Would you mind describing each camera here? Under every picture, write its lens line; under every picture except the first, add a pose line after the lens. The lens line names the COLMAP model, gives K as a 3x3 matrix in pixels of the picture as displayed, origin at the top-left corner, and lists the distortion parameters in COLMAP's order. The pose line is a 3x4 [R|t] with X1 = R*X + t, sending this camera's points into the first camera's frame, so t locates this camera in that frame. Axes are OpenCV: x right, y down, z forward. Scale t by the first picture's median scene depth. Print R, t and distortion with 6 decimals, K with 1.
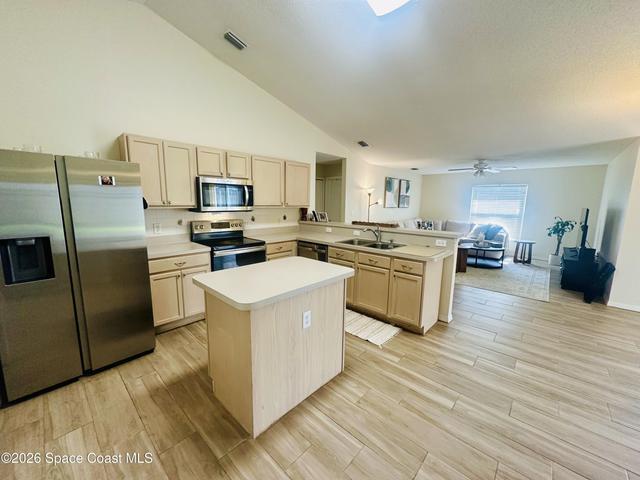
lens RADIAL K [[255.1, 0, 320.1], [0, 255.1, 239.7], [0, 0, 1]] dist [-0.006944, 0.000046]
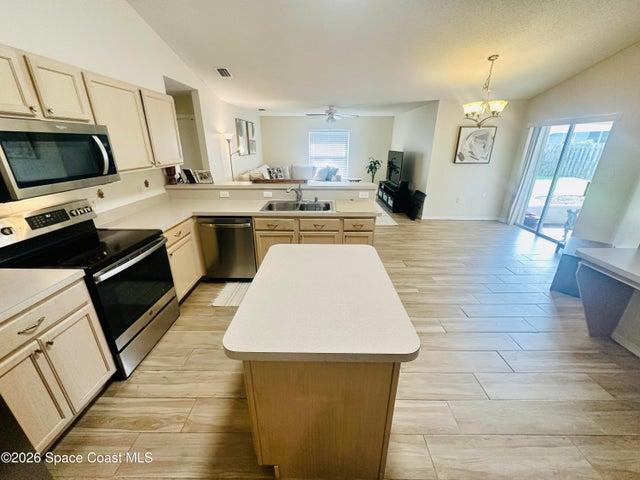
lens RADIAL K [[255.1, 0, 321.0], [0, 255.1, 240.3], [0, 0, 1]] dist [-0.006944, 0.000046]
pose [[0.740916, -0.251988, 0.622532, -0.285417], [0.109204, 0.959808, 0.258540, -0.078010], [-0.662660, -0.123573, 0.738655, 0.245561]]
